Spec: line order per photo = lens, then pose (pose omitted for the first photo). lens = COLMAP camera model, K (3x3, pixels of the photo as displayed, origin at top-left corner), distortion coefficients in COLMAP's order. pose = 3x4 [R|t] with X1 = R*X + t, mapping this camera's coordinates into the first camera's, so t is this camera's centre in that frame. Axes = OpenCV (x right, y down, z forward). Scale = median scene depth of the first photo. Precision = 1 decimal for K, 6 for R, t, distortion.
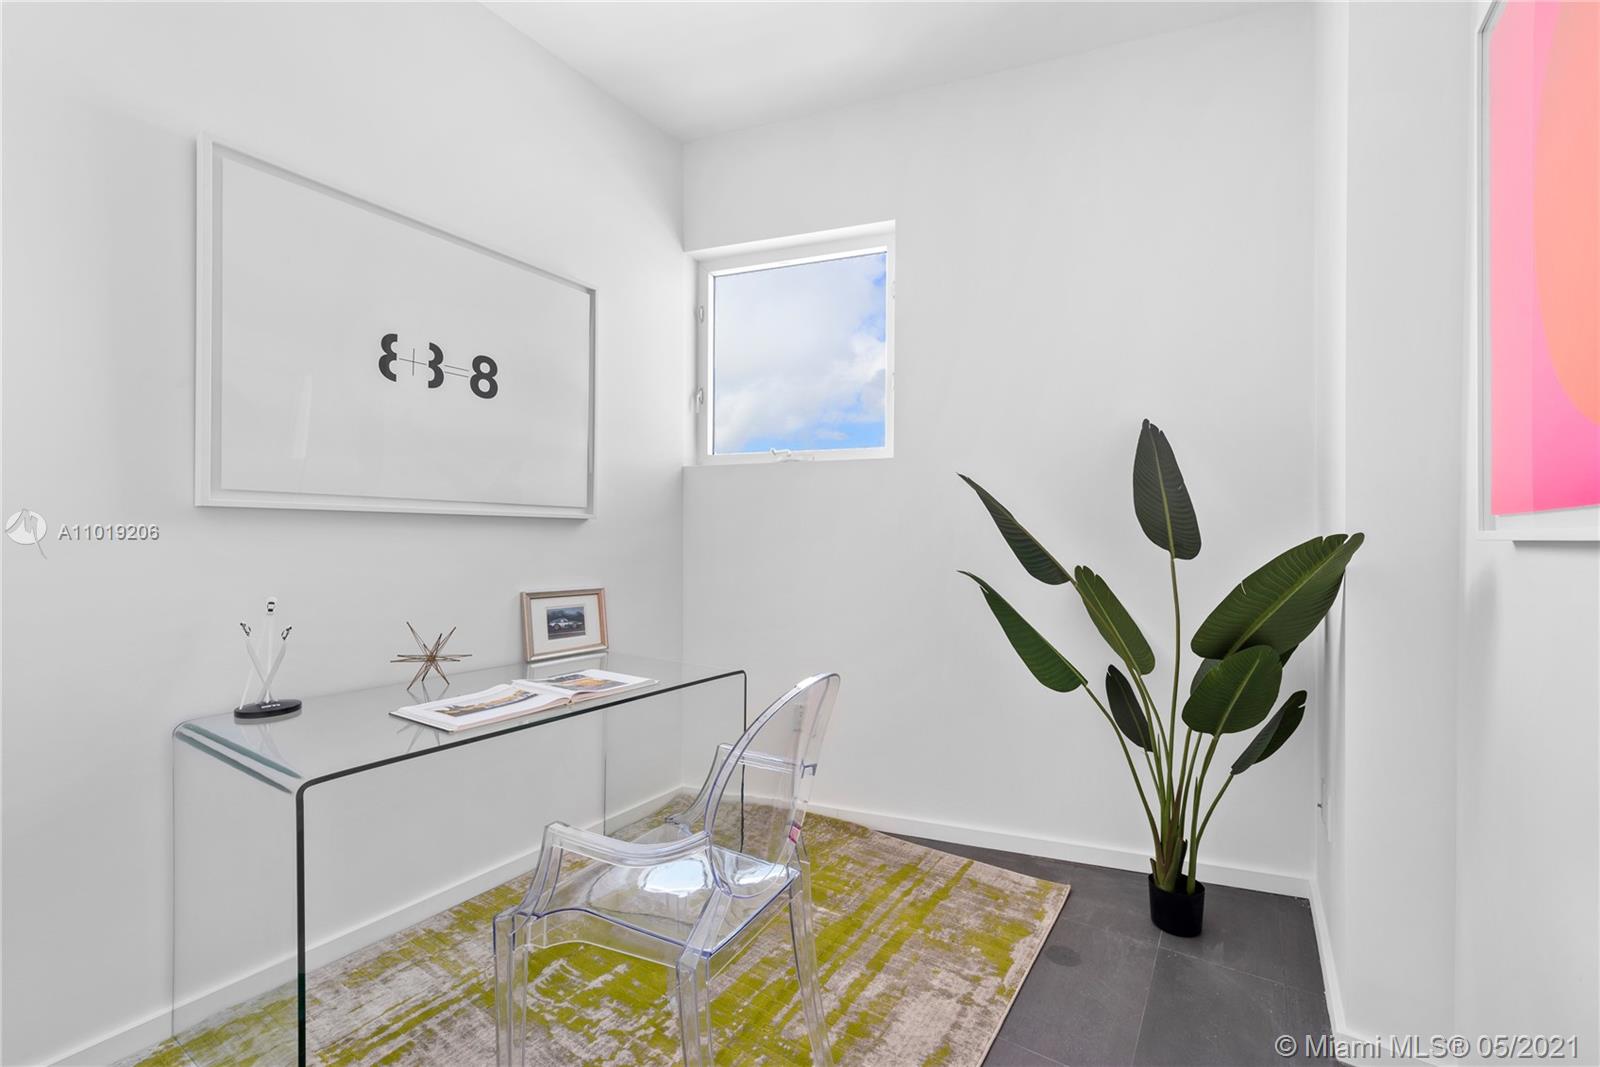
lens RADIAL K [[663.0, 0, 804.1], [0, 663.0, 538.5], [0, 0, 1]] dist [0.008390, -0.001592]
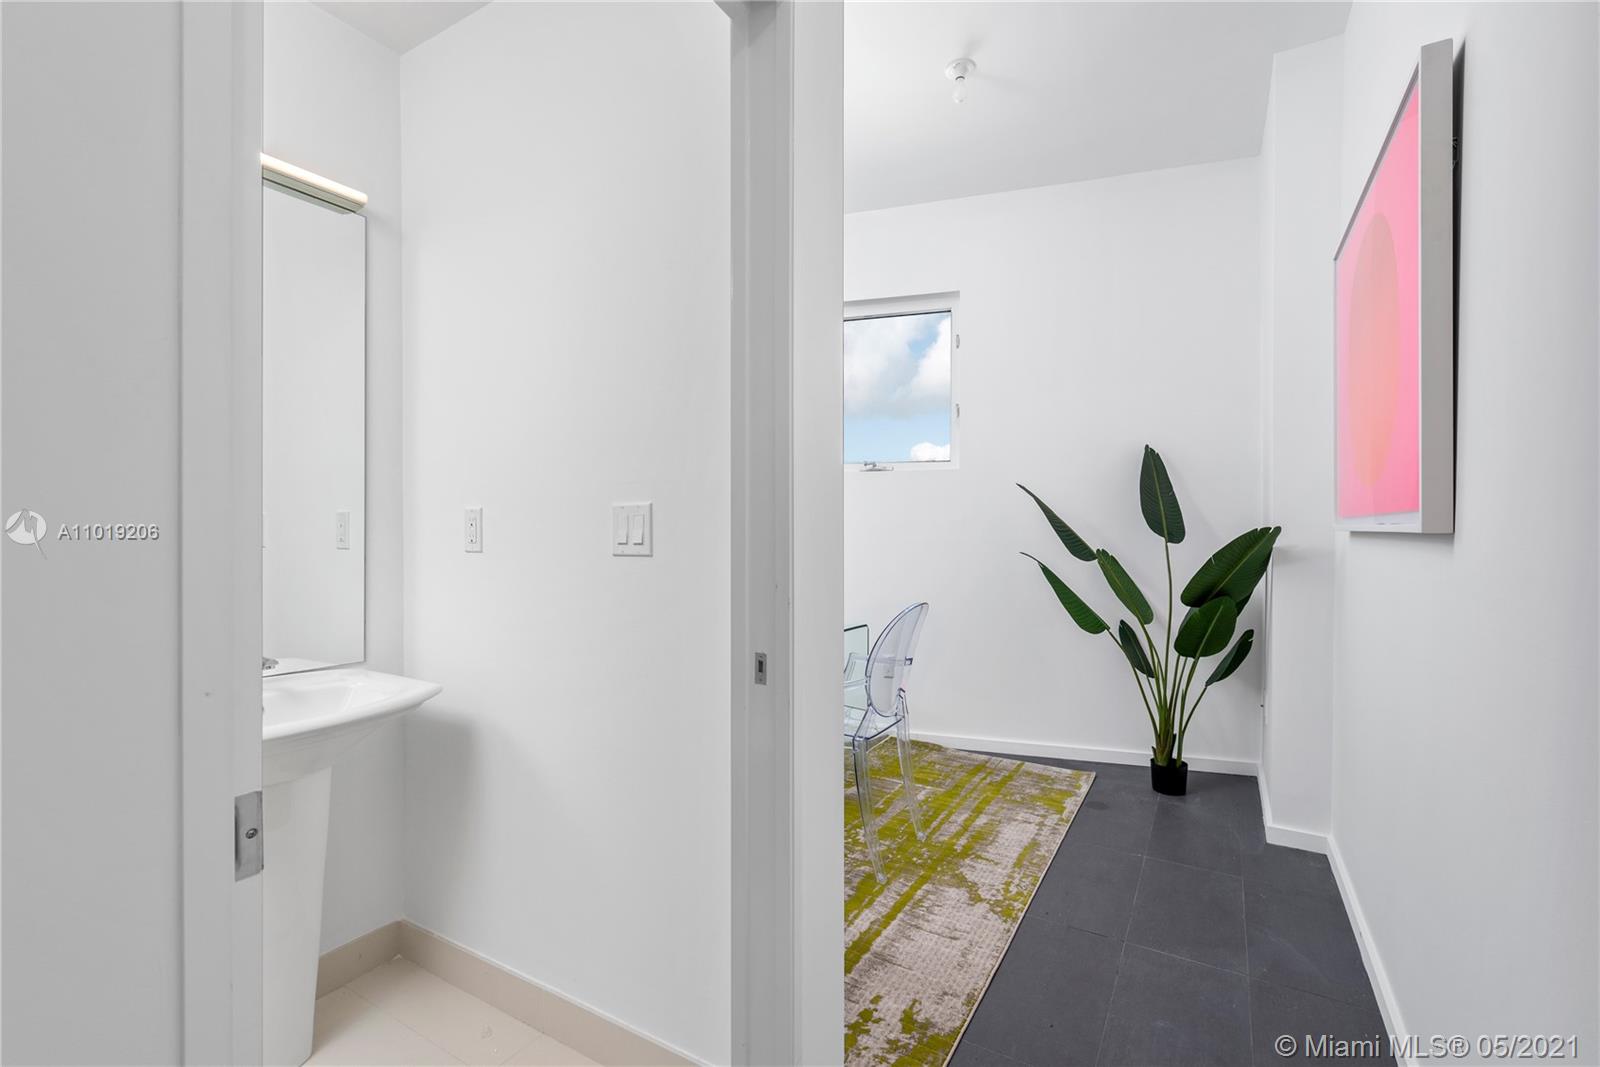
lens RADIAL K [[711.8, 0, 797.7], [0, 711.8, 531.2], [0, 0, 1]] dist [0.010775, 0.000088]
pose [[0.998714, -0.002655, 0.050624, -0.347369], [0.002347, 0.999978, 0.006142, -0.007428], [-0.050639, -0.006016, 0.998699, -0.545589]]
